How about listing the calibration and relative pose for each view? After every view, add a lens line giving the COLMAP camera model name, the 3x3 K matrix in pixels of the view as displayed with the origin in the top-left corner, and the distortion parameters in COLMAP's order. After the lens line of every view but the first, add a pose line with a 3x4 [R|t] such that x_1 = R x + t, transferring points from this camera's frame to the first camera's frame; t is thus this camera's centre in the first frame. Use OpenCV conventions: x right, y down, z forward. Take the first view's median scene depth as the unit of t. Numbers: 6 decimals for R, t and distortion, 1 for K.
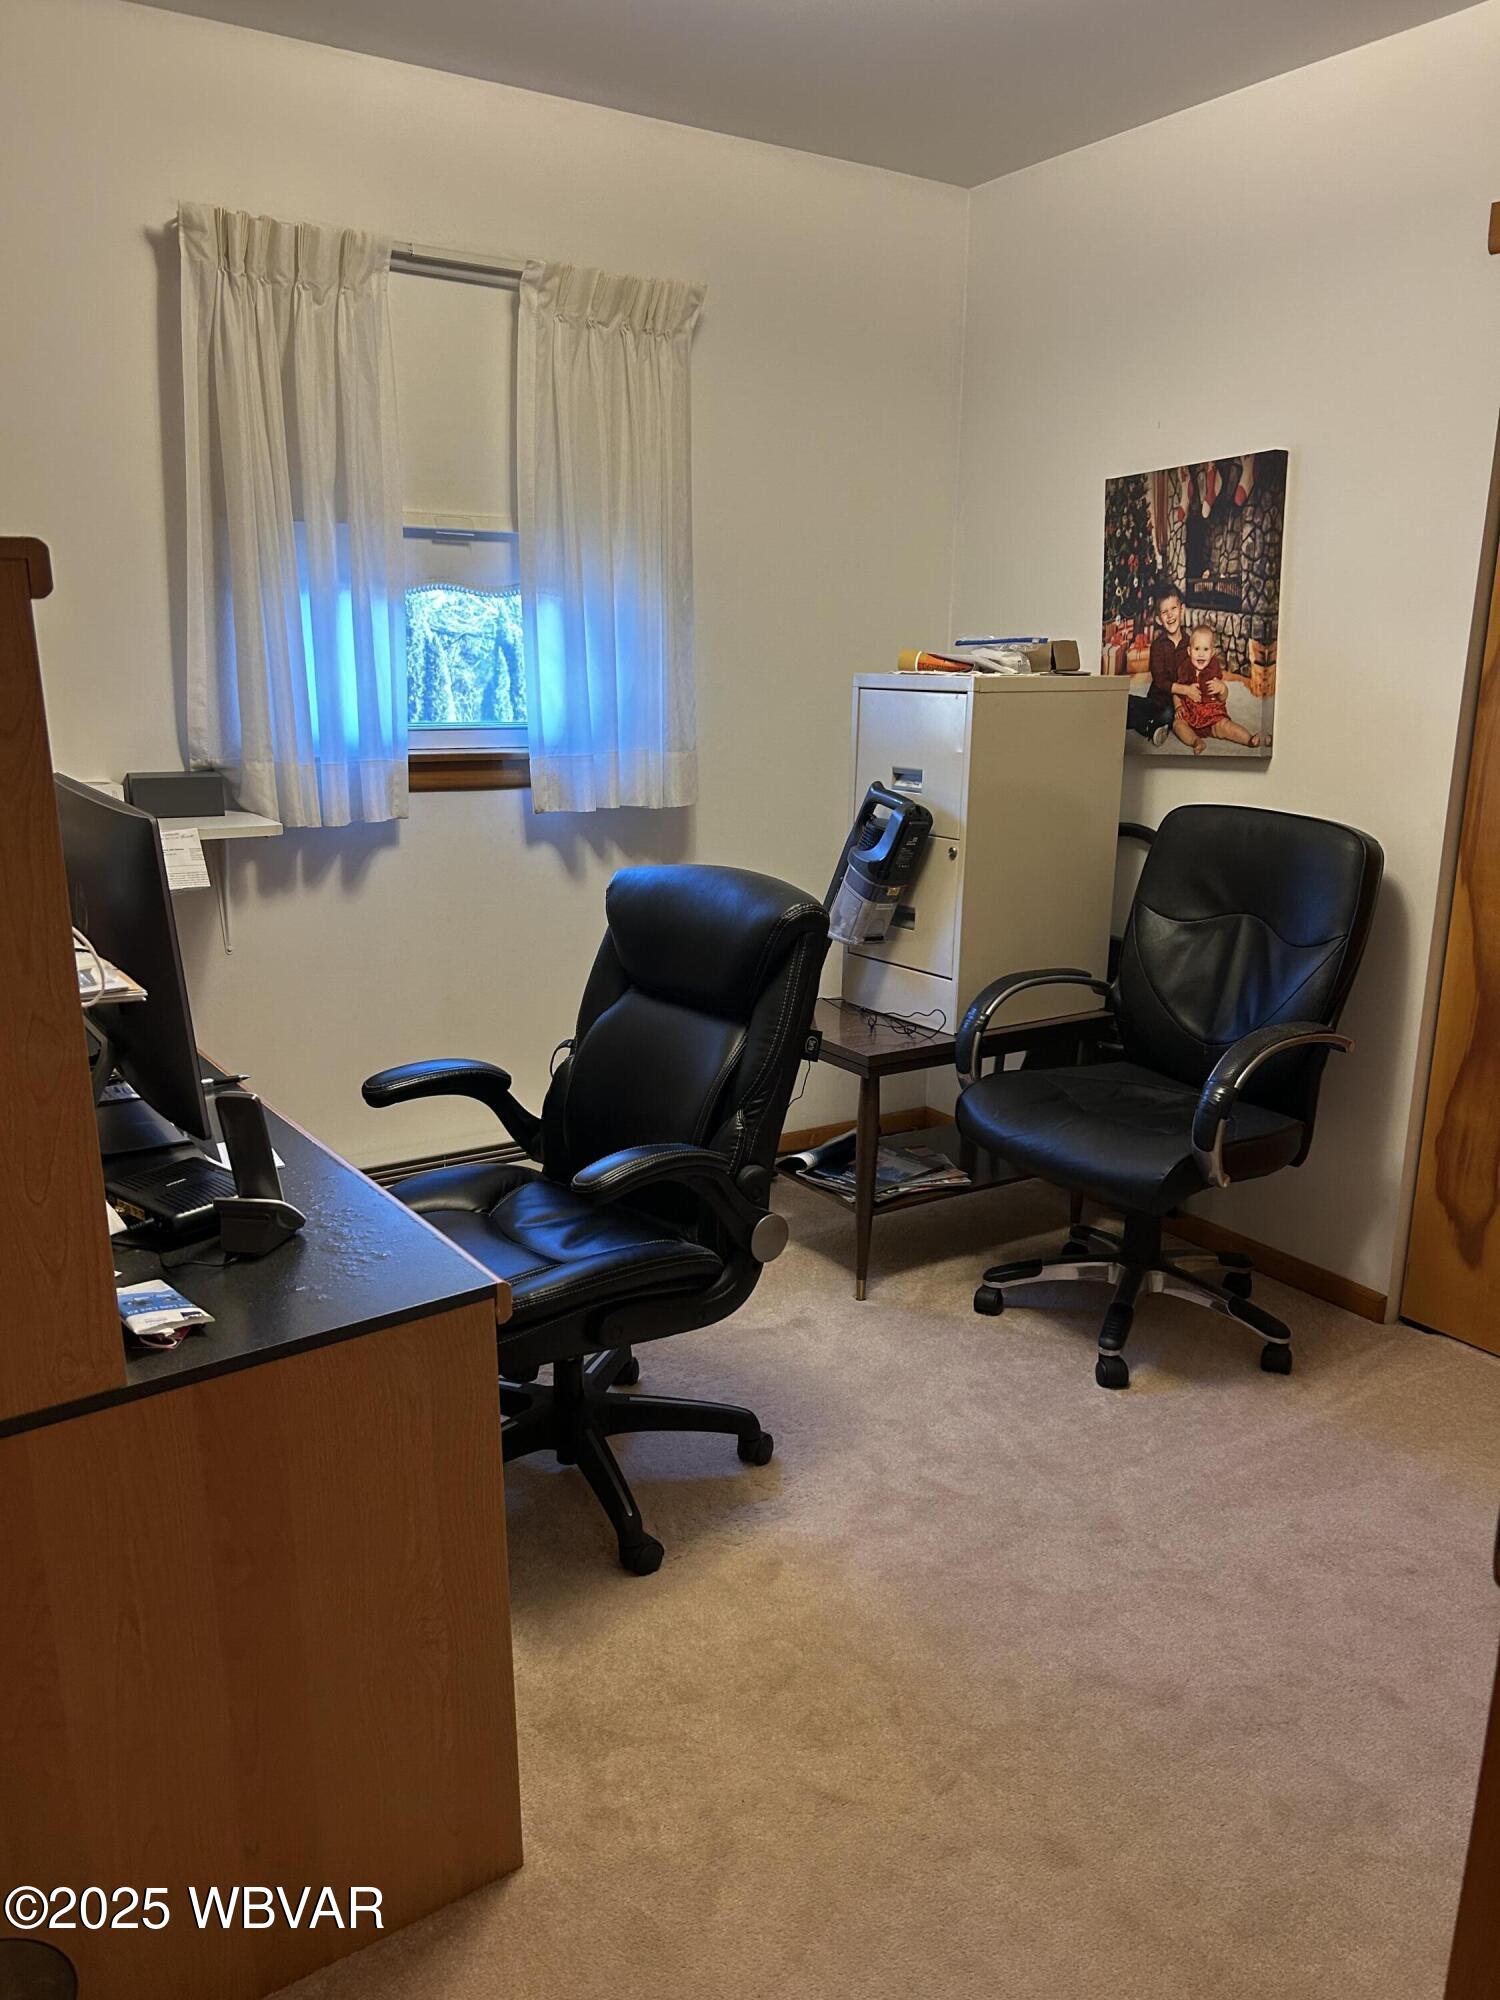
lens RADIAL K [[1516.4, 0, 713.0], [0, 1516.4, 1004.7], [0, 0, 1]] dist [0.068780, -0.085560]
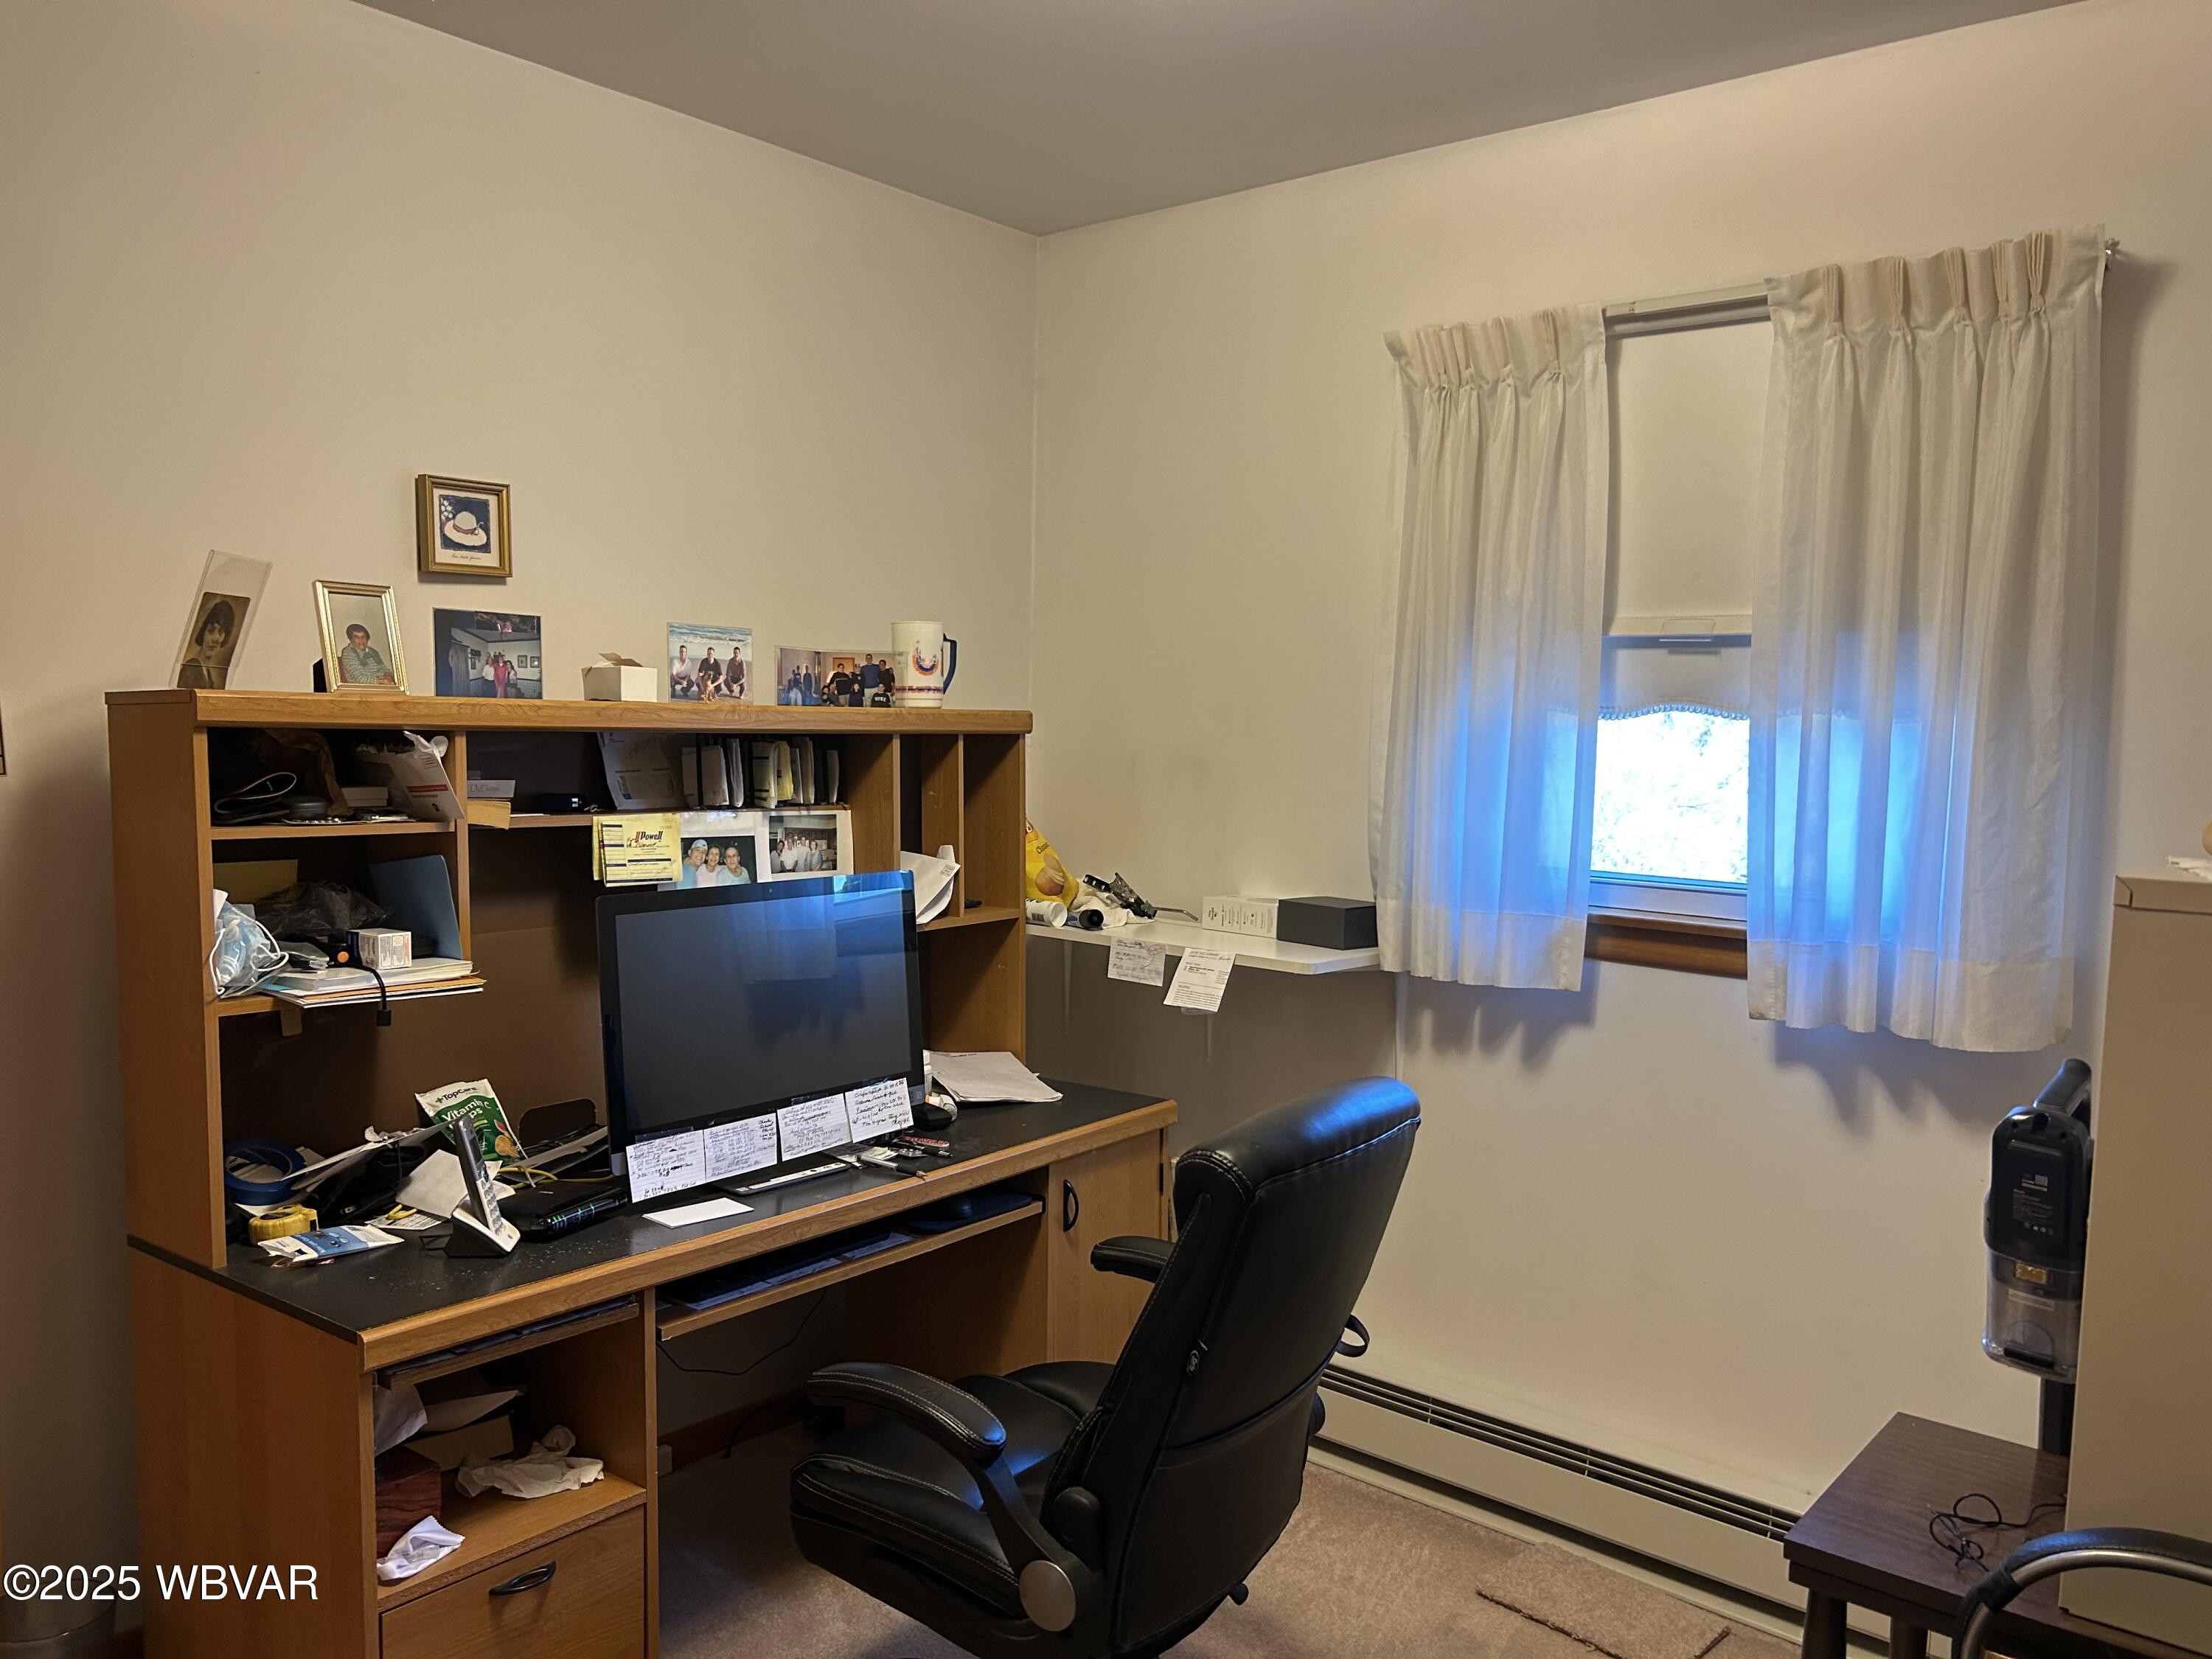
lens RADIAL K [[1677.2, 0, 1094.8], [0, 1677.2, 827.8], [0, 0, 1]] dist [0.068780, -0.085560]
pose [[0.285130, 0.065645, -0.956238, 0.555786], [-0.228170, 0.973620, -0.001197, -0.147428], [0.930935, 0.218526, 0.292587, 0.494776]]
